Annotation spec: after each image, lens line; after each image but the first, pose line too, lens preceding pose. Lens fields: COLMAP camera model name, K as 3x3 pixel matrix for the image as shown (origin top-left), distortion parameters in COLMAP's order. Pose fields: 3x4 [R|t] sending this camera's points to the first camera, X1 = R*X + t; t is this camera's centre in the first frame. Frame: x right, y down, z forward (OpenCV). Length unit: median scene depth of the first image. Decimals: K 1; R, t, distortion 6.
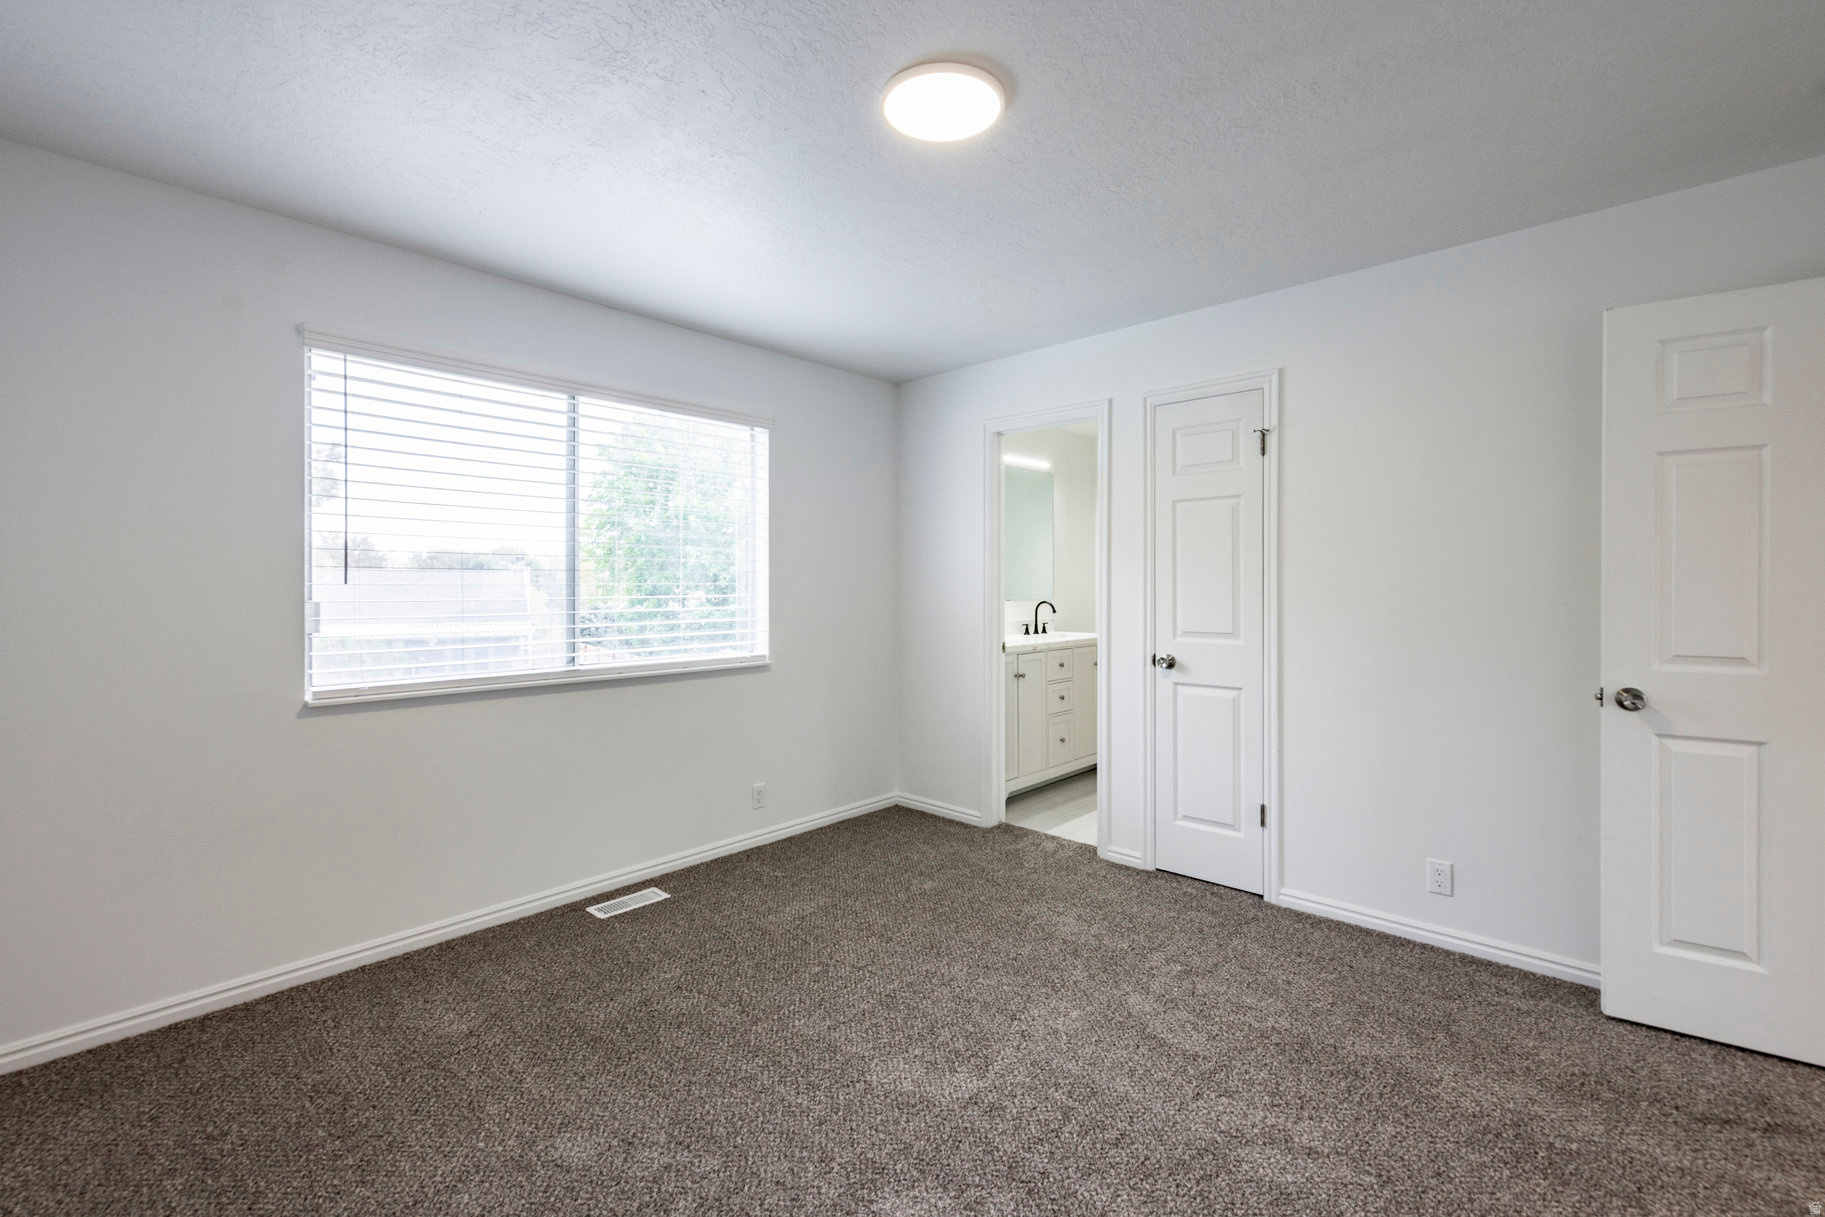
lens RADIAL K [[773.6, 0, 917.8], [0, 773.6, 591.0], [0, 0, 1]] dist [-0.001168, -0.000050]
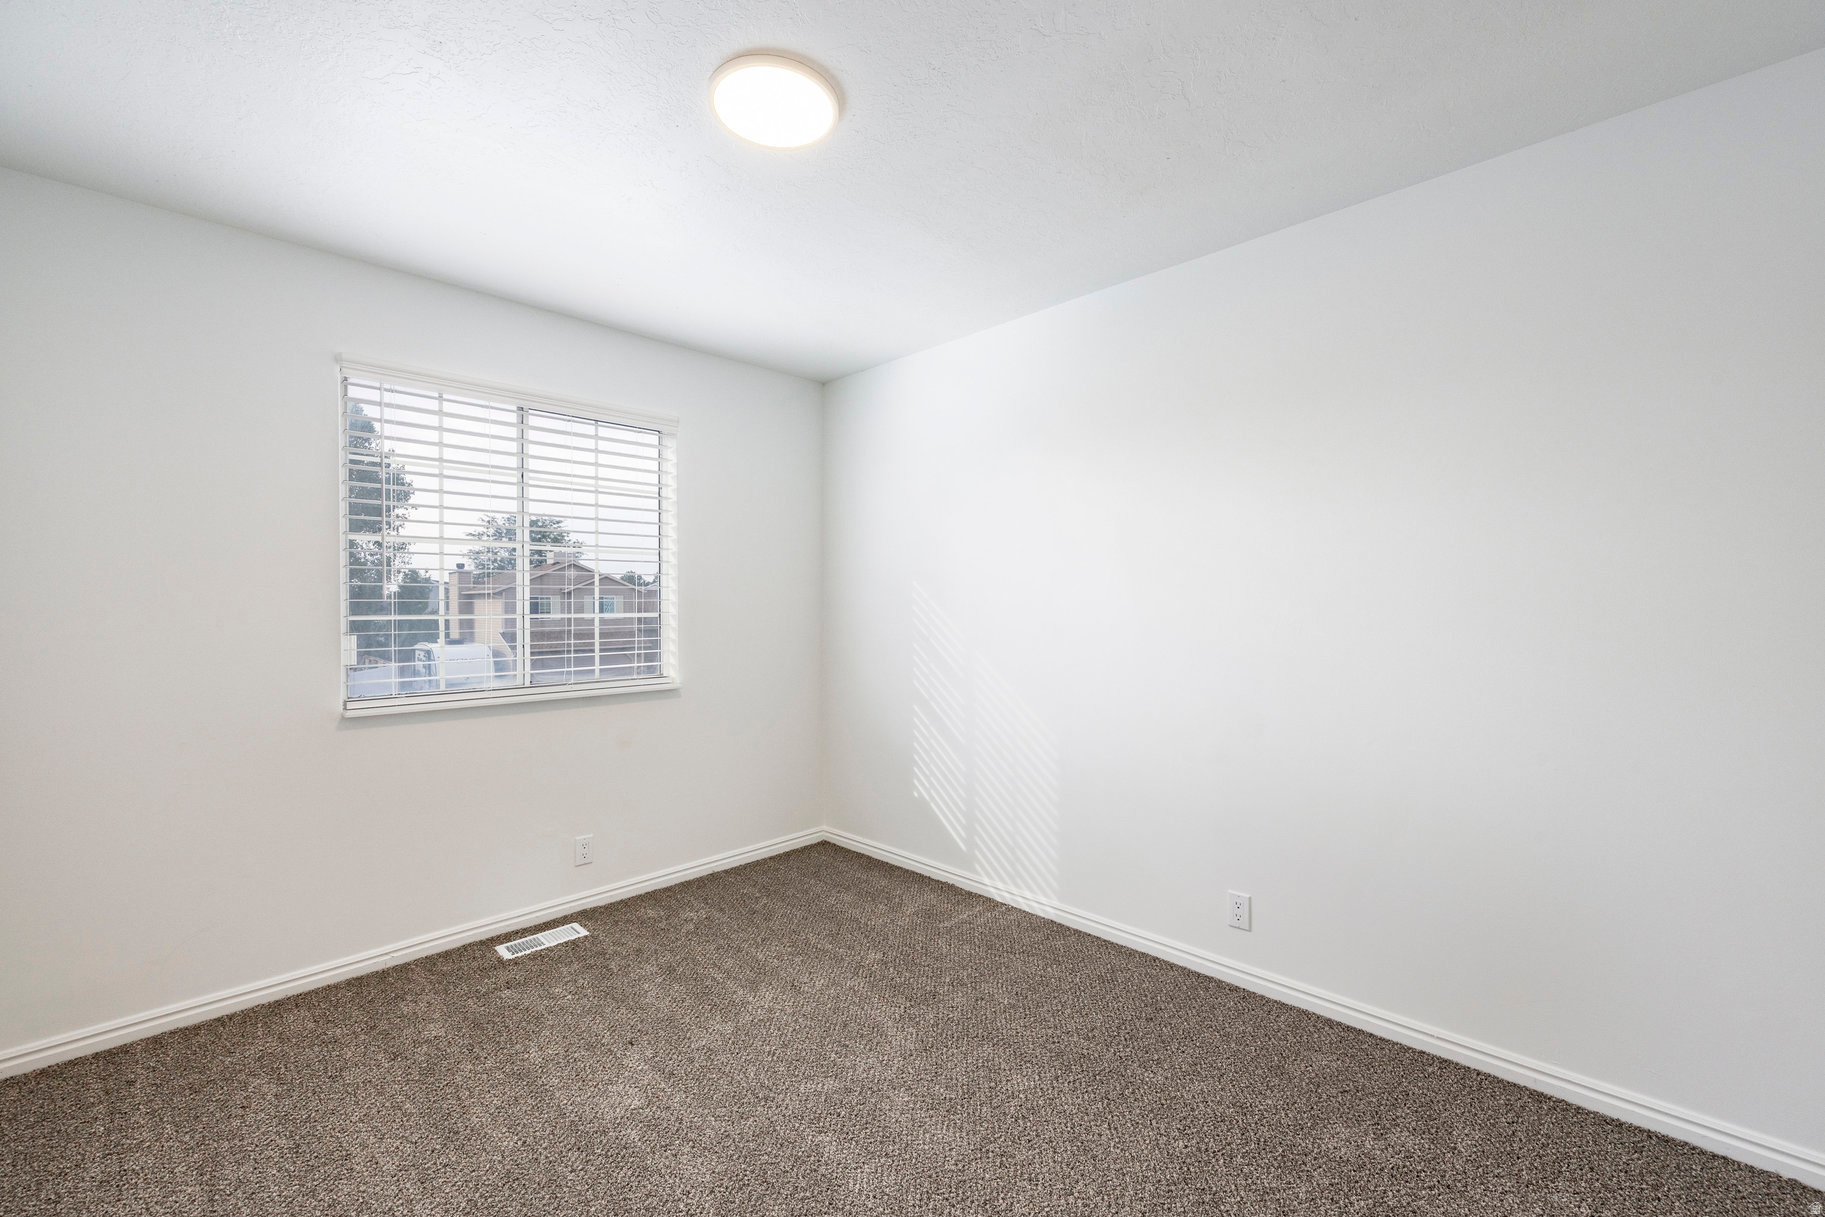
lens RADIAL K [[739.5, 0, 912.5], [0, 739.5, 608.5], [0, 0, 1]] dist [0.000196, 0.000044]
pose [[0.998825, -0.000620, -0.048468, 0.122248], [0.000720, 0.999998, 0.002054, -0.001388], [0.048467, -0.002086, 0.998823, 0.131972]]
